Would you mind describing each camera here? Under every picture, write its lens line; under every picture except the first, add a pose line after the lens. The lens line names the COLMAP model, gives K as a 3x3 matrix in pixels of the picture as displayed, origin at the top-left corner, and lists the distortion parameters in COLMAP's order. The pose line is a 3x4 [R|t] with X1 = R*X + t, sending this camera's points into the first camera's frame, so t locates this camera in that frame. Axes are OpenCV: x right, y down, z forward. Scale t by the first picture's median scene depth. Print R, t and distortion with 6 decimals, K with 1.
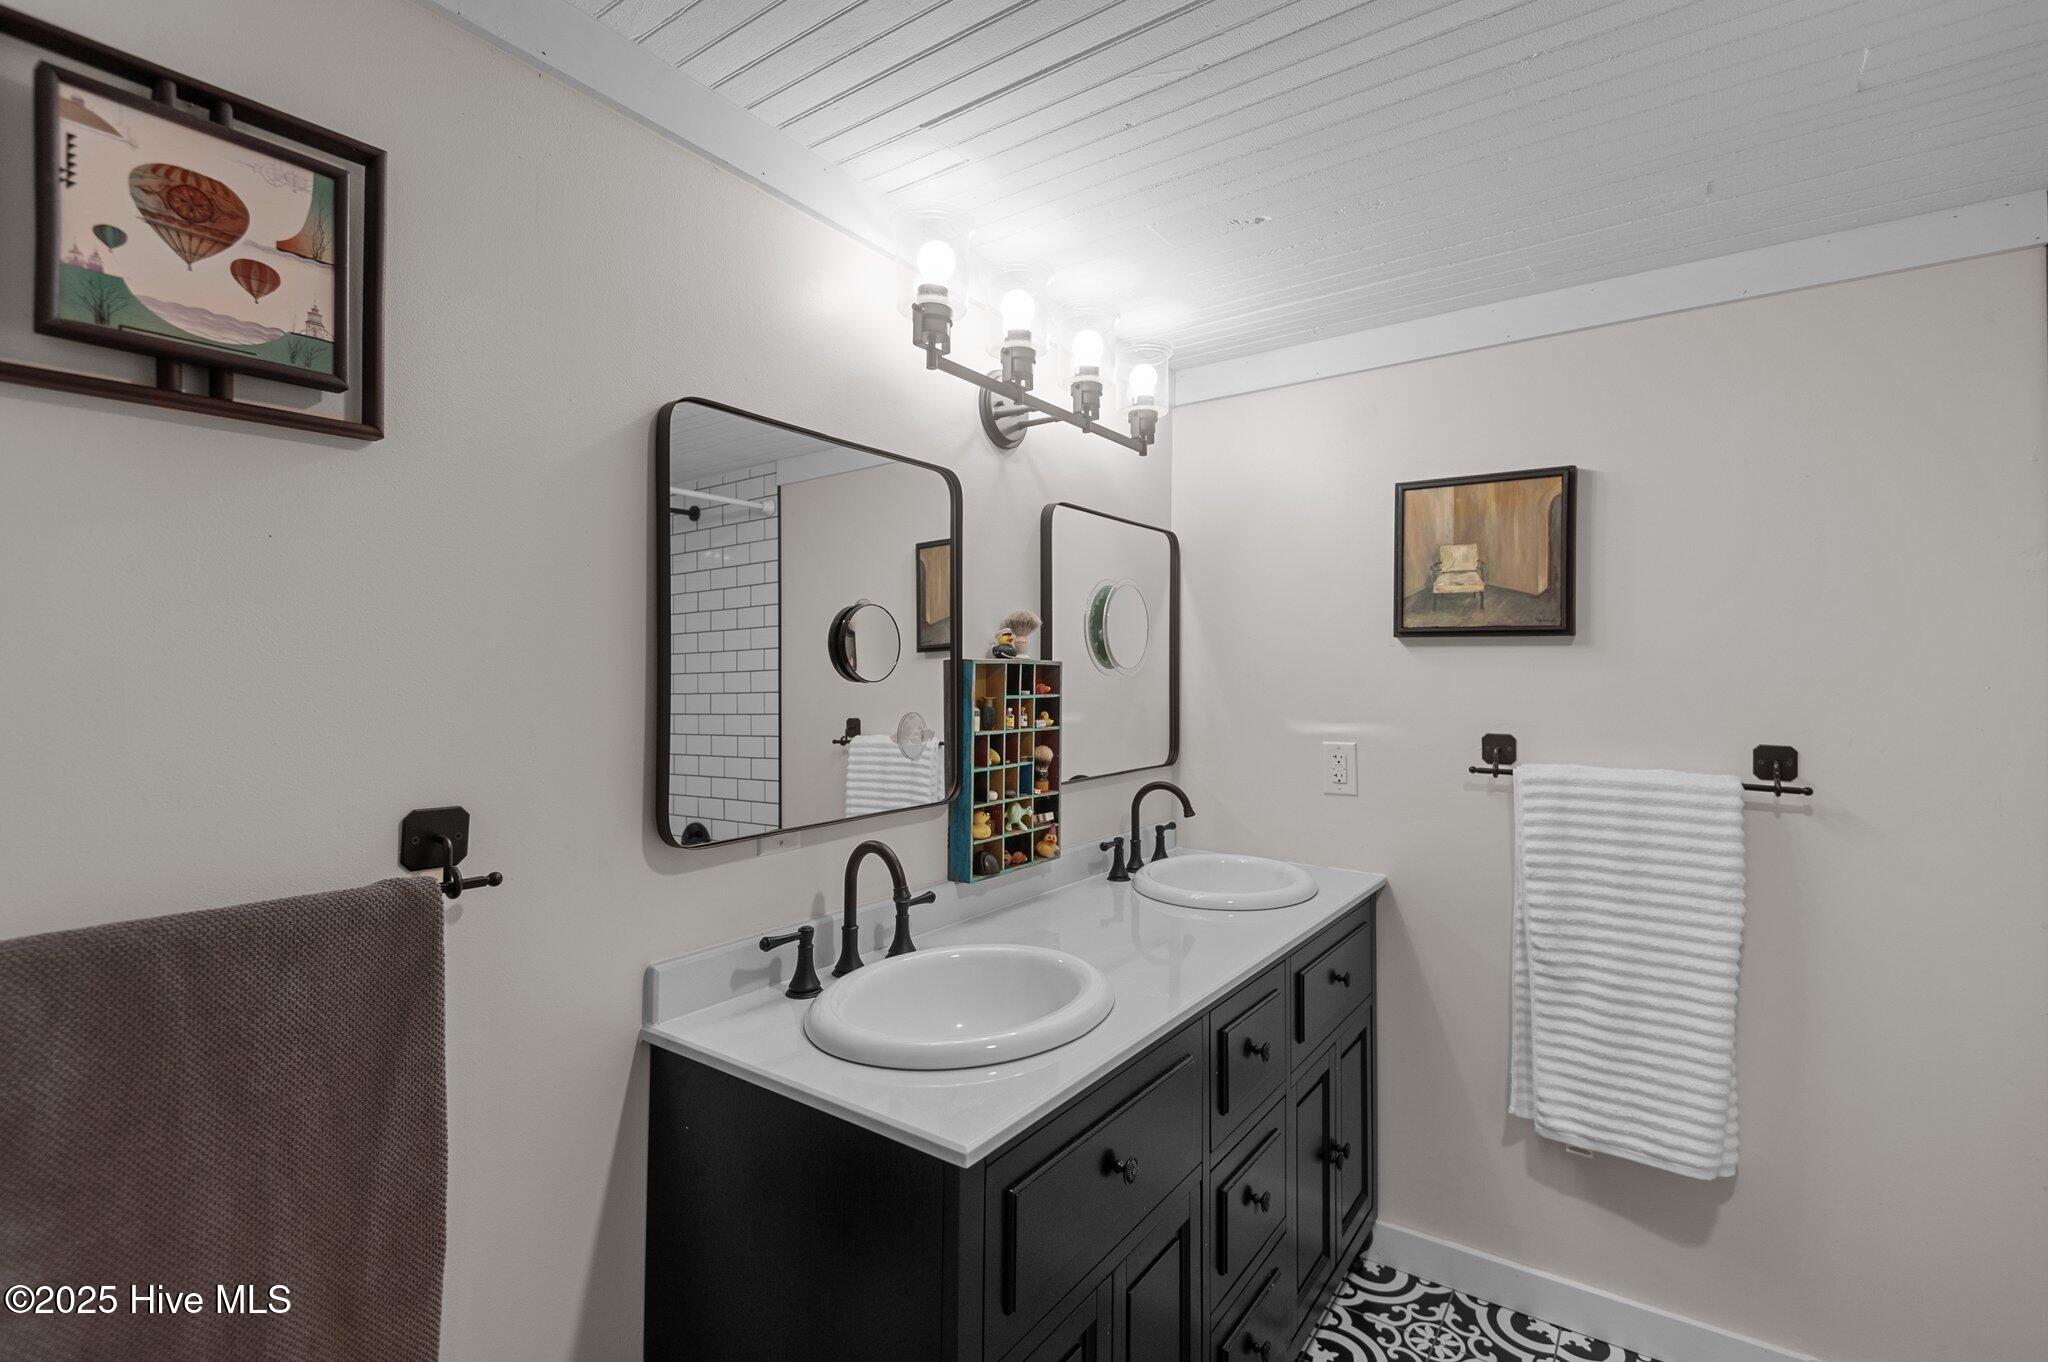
lens RADIAL K [[938.5, 0, 1012.7], [0, 938.5, 671.0], [0, 0, 1]] dist [0.025357, -0.009040]
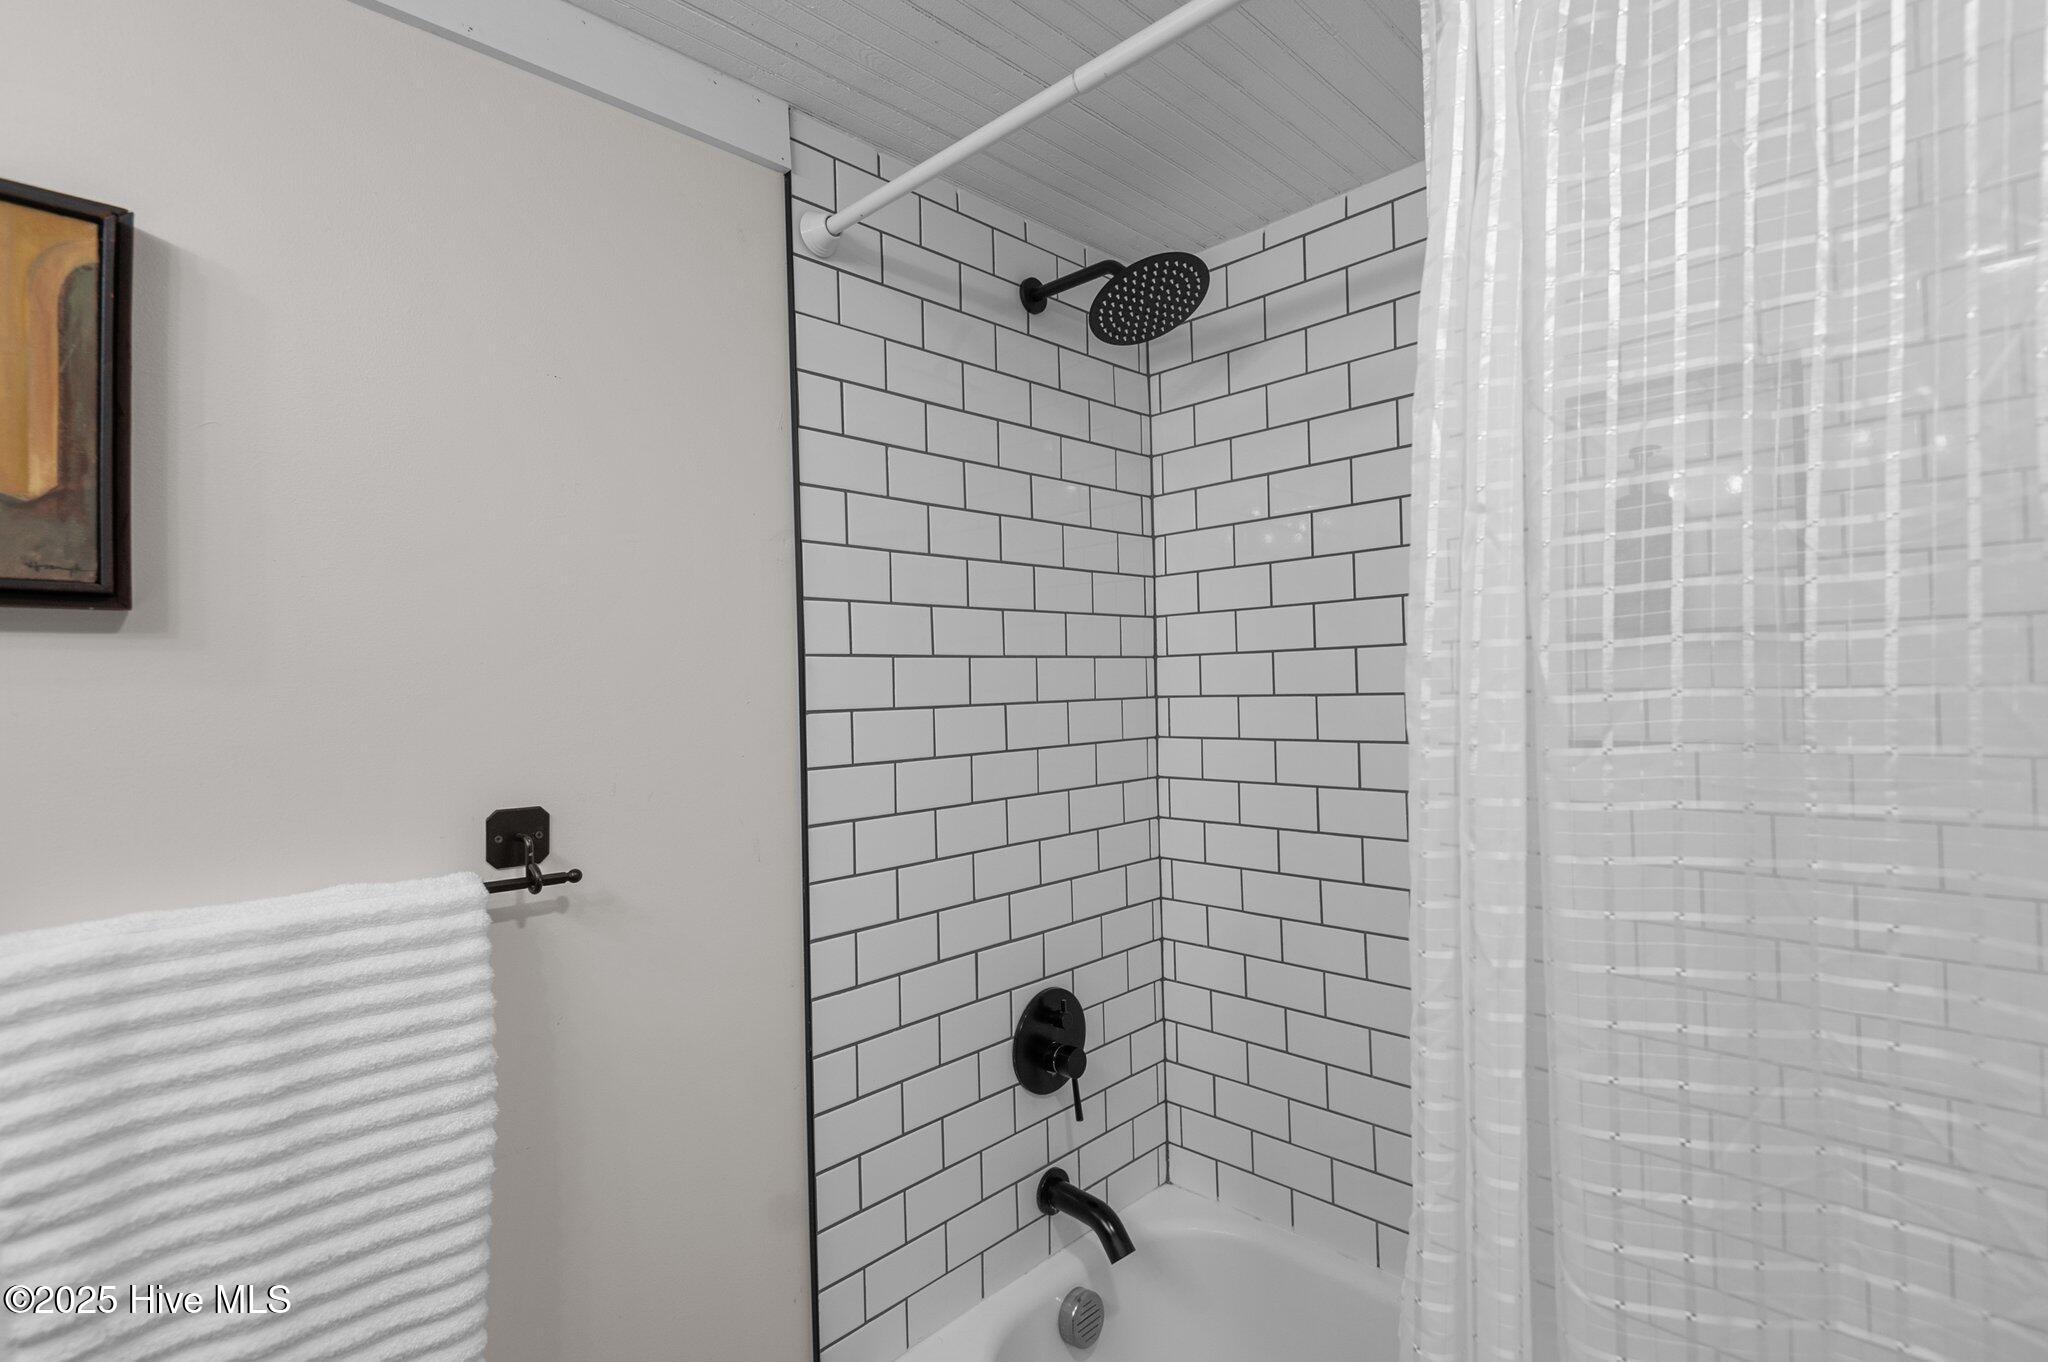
lens RADIAL K [[938.5, 0, 1015.0], [0, 938.5, 671.6], [0, 0, 1]] dist [0.025357, -0.009040]
pose [[0.164573, -0.002484, 0.986362, 0.244404], [0.000564, 0.999997, 0.002424, -0.010401], [-0.986365, 0.000157, 0.164574, 0.560956]]
